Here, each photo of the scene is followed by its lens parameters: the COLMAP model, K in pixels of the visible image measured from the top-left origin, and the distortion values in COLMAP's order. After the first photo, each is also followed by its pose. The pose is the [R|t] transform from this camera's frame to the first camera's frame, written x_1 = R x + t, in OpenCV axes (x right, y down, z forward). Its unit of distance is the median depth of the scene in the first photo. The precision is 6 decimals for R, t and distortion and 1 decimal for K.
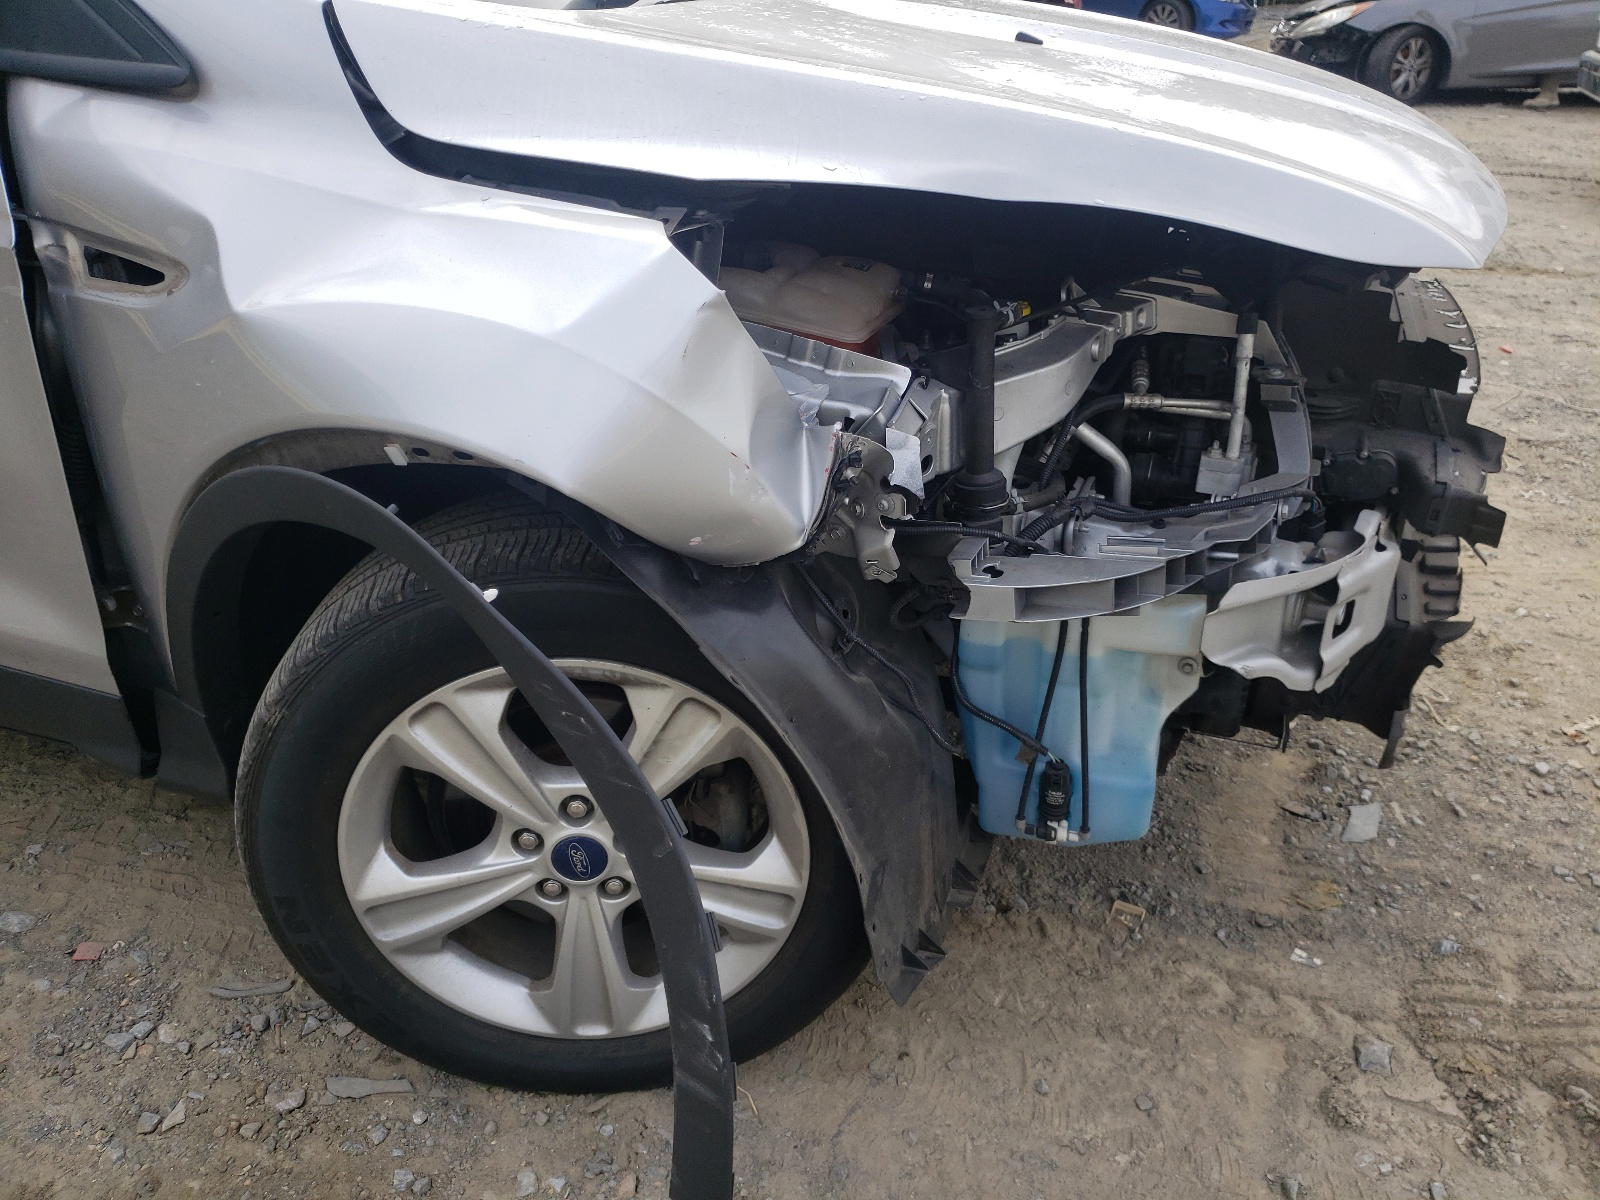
lens RADIAL K [[1247.4, 0, 805.3], [0, 1247.4, 660.1], [0, 0, 1]] dist [0.011716, 0.000509]
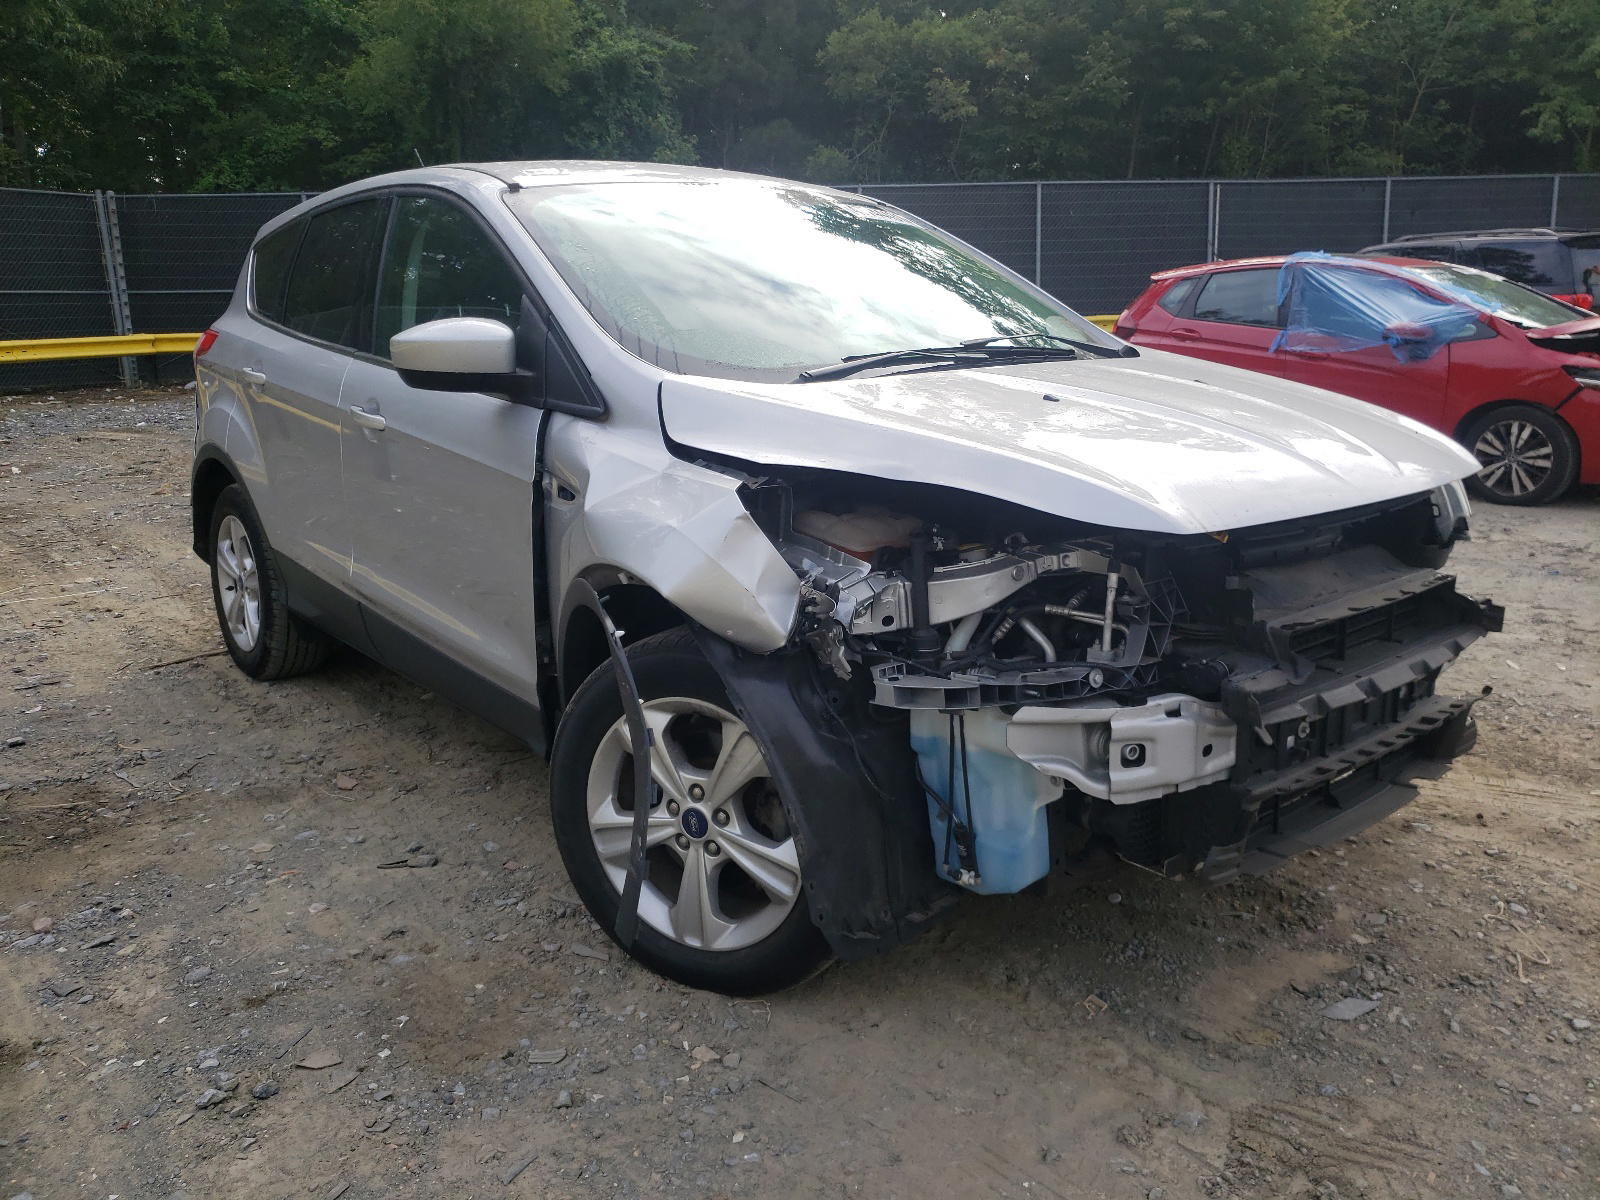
lens RADIAL K [[1247.4, 0, 805.3], [0, 1247.4, 660.1], [0, 0, 1]] dist [0.011716, 0.000509]
pose [[0.849152, 0.117722, -0.514861, 0.826518], [-0.242016, 0.953201, -0.181205, 0.219234], [0.469434, 0.278475, 0.837904, -0.462209]]
